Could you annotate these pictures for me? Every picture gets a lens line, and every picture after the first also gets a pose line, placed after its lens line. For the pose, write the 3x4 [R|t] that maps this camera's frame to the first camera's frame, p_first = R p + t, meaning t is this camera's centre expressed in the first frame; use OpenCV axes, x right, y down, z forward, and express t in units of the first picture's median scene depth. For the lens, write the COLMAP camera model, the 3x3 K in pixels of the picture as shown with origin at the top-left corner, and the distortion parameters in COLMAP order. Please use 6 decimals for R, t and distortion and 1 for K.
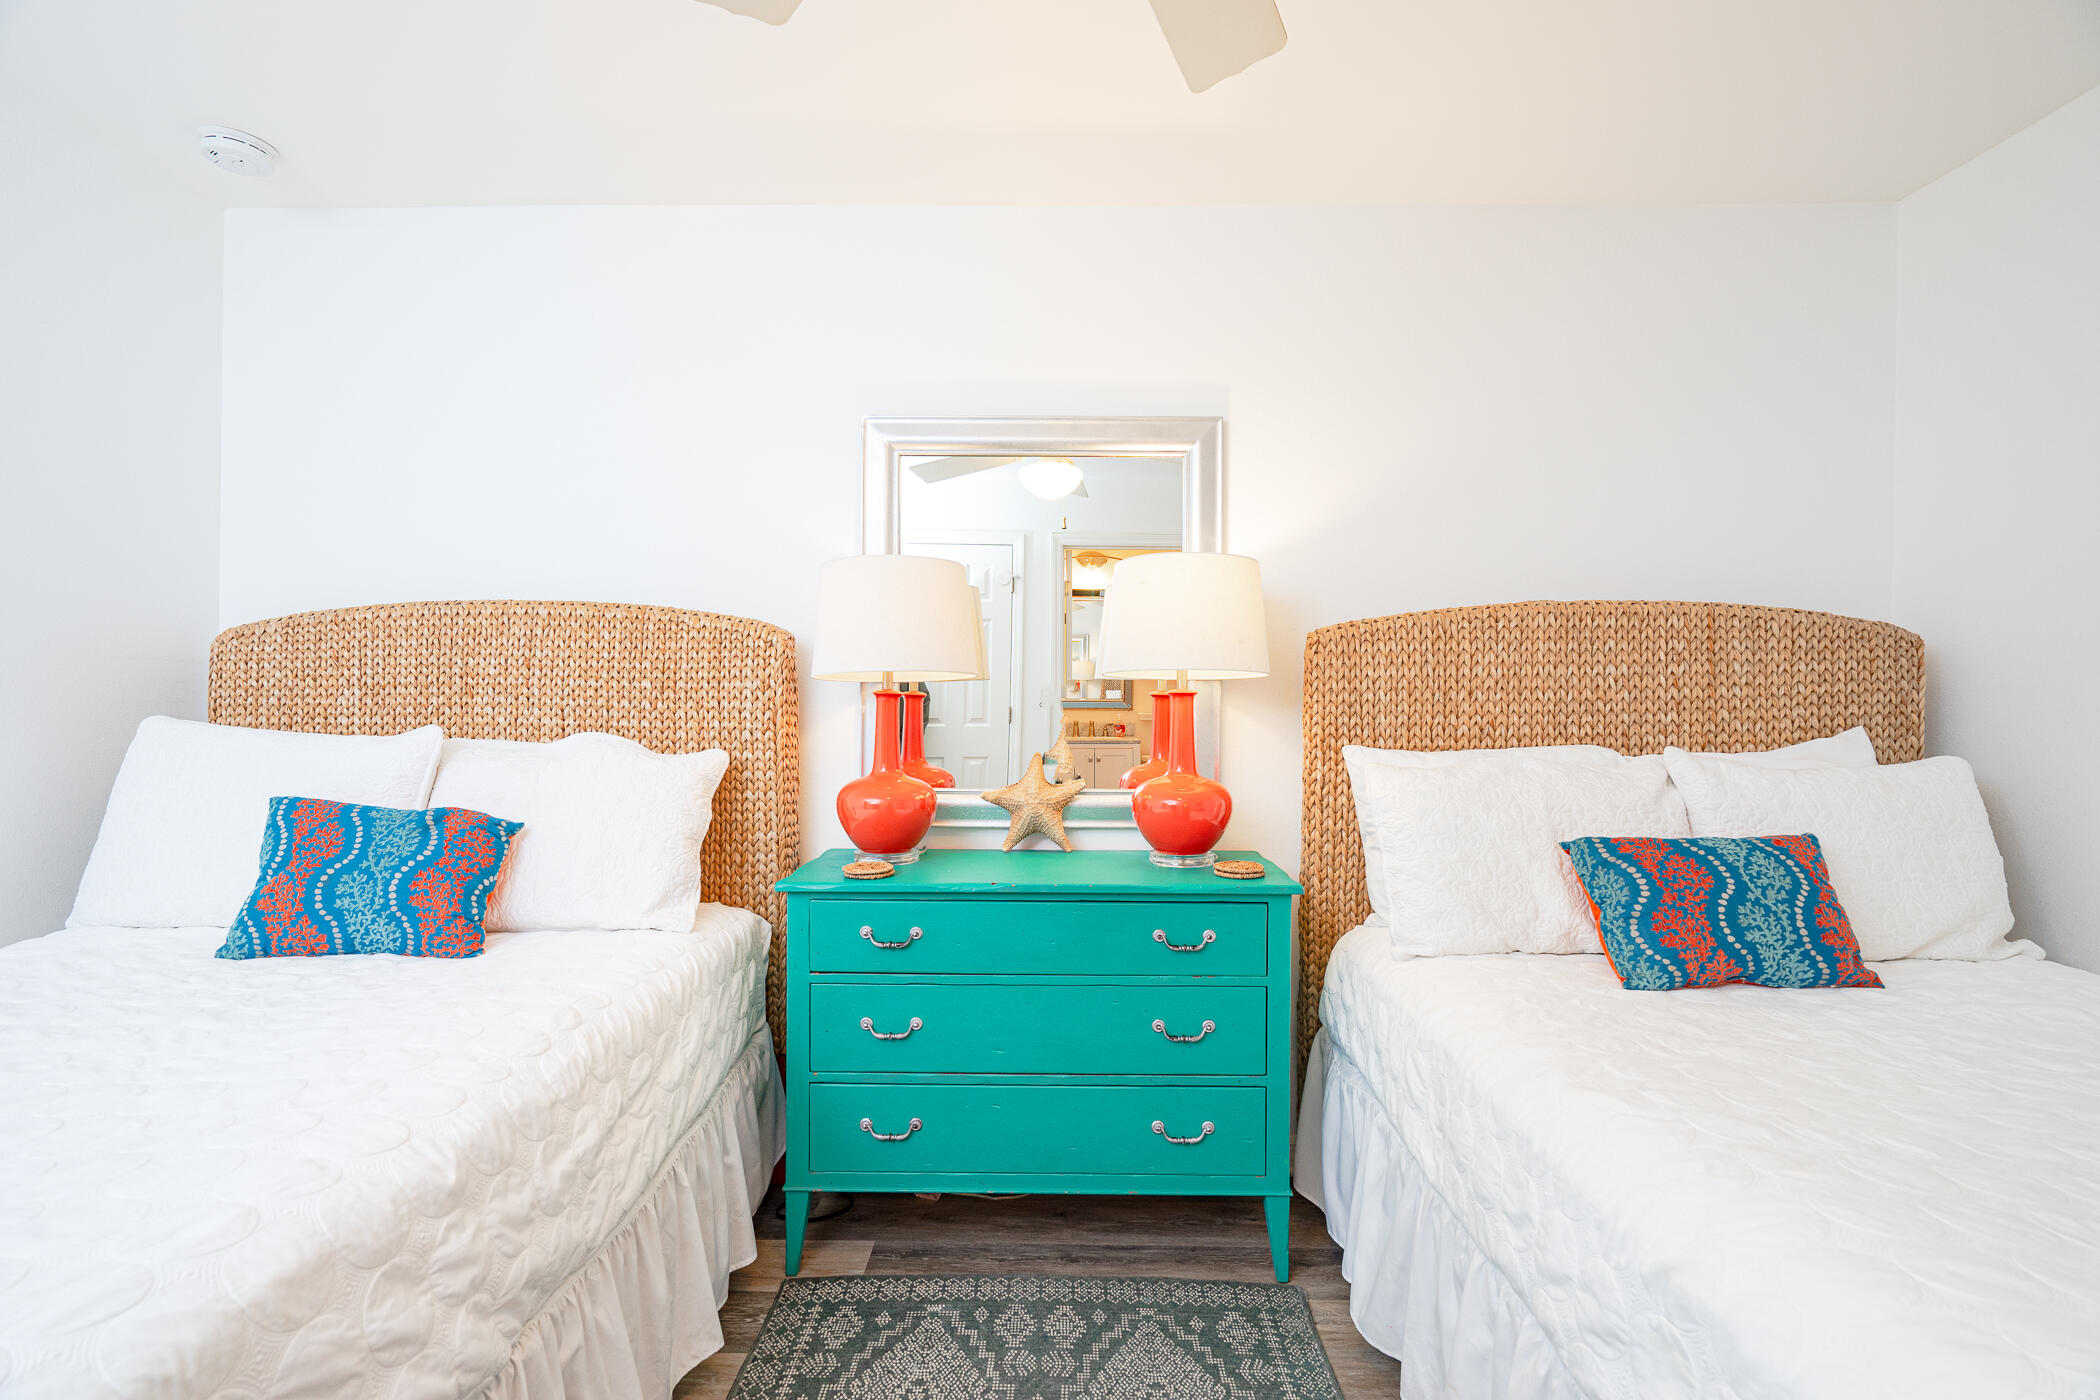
lens RADIAL K [[958.9, 0, 1068.1], [0, 958.9, 699.3], [0, 0, 1]] dist [-0.007293, 0.004985]
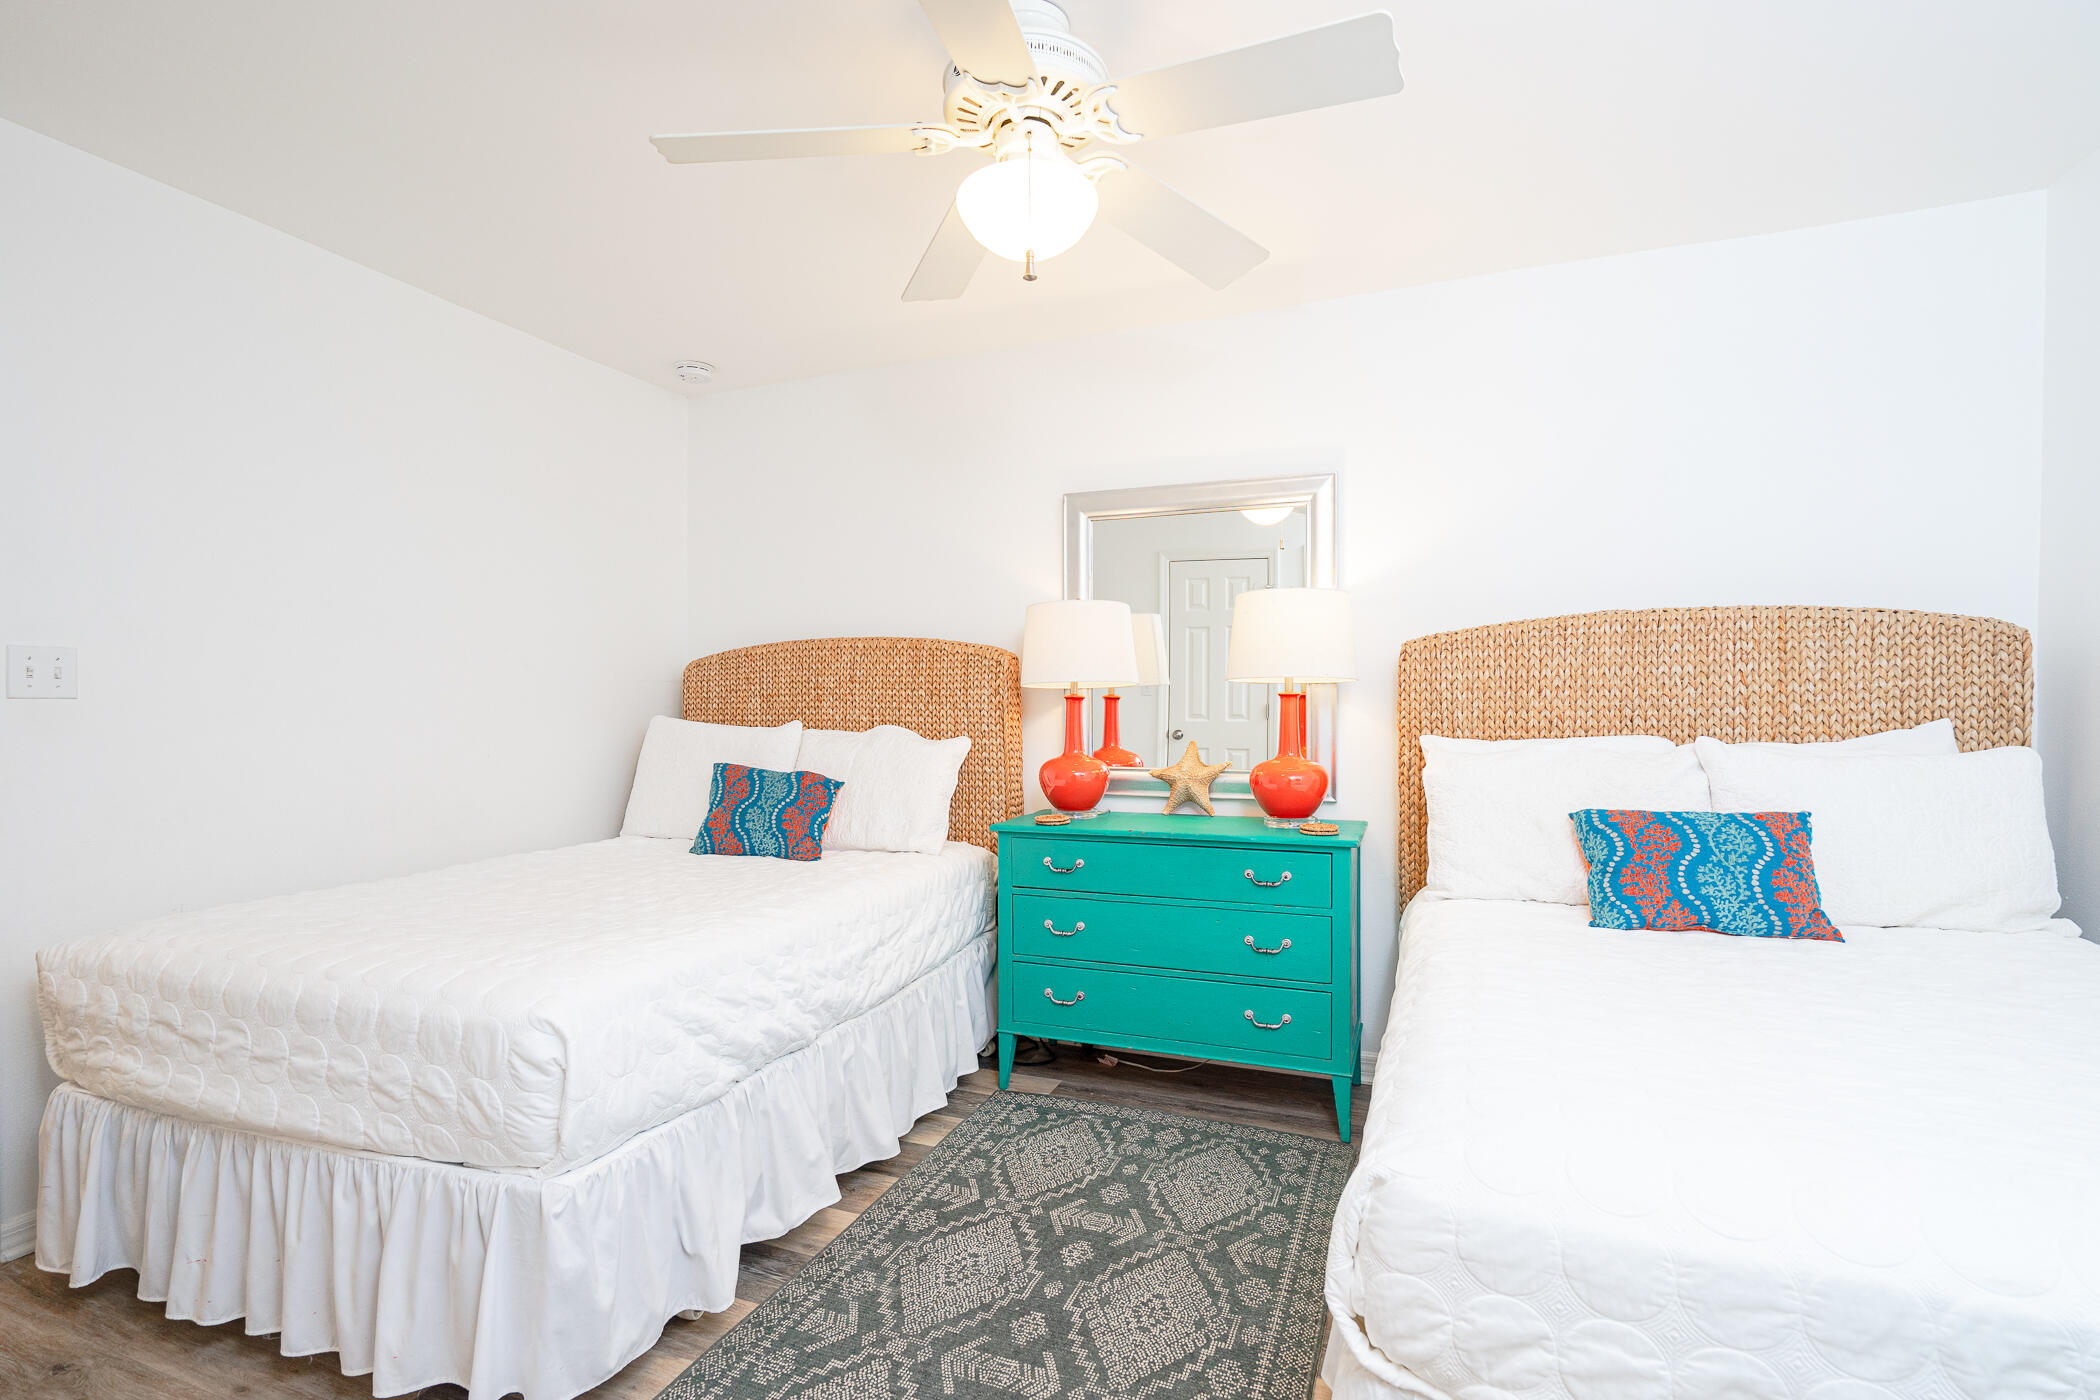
lens RADIAL K [[958.9, 0, 1056.3], [0, 958.9, 697.3], [0, 0, 1]] dist [-0.007293, 0.004985]
pose [[0.938231, -0.010927, -0.345836, 0.272736], [0.011341, 0.999935, -0.000825, -0.005041], [0.345823, -0.003148, 0.938295, -0.322685]]
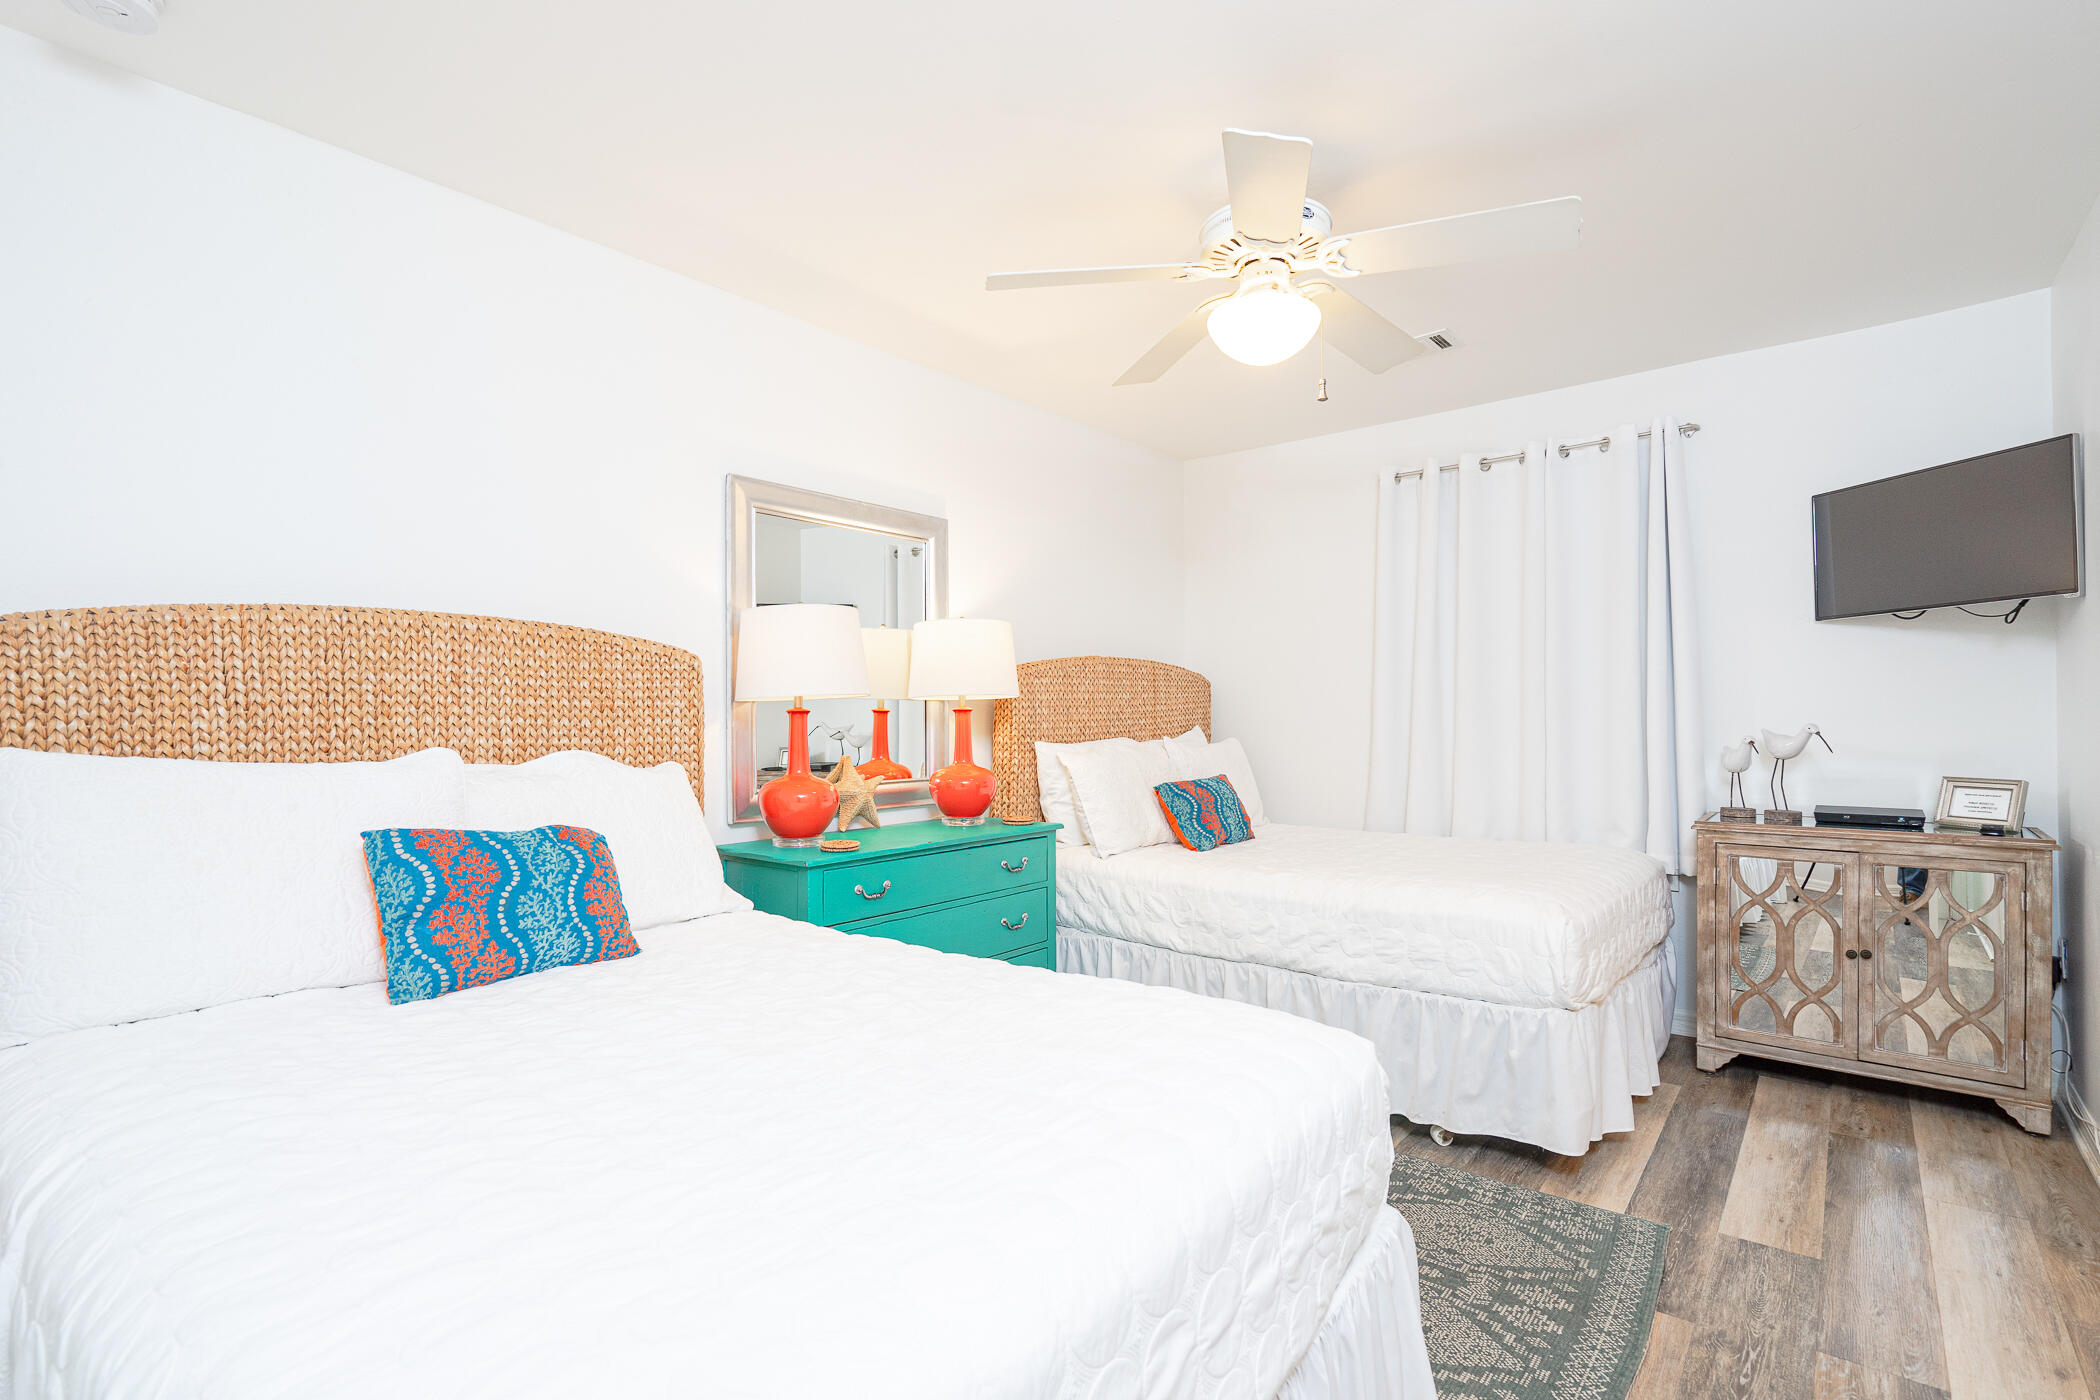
lens RADIAL K [[958.9, 0, 1048.5], [0, 958.9, 714.5], [0, 0, 1]] dist [-0.007293, 0.004985]
pose [[0.634462, -0.008163, 0.772911, -0.943125], [0.010532, 0.999943, 0.001916, -0.000110], [-0.772883, 0.006925, 0.634511, -0.042906]]
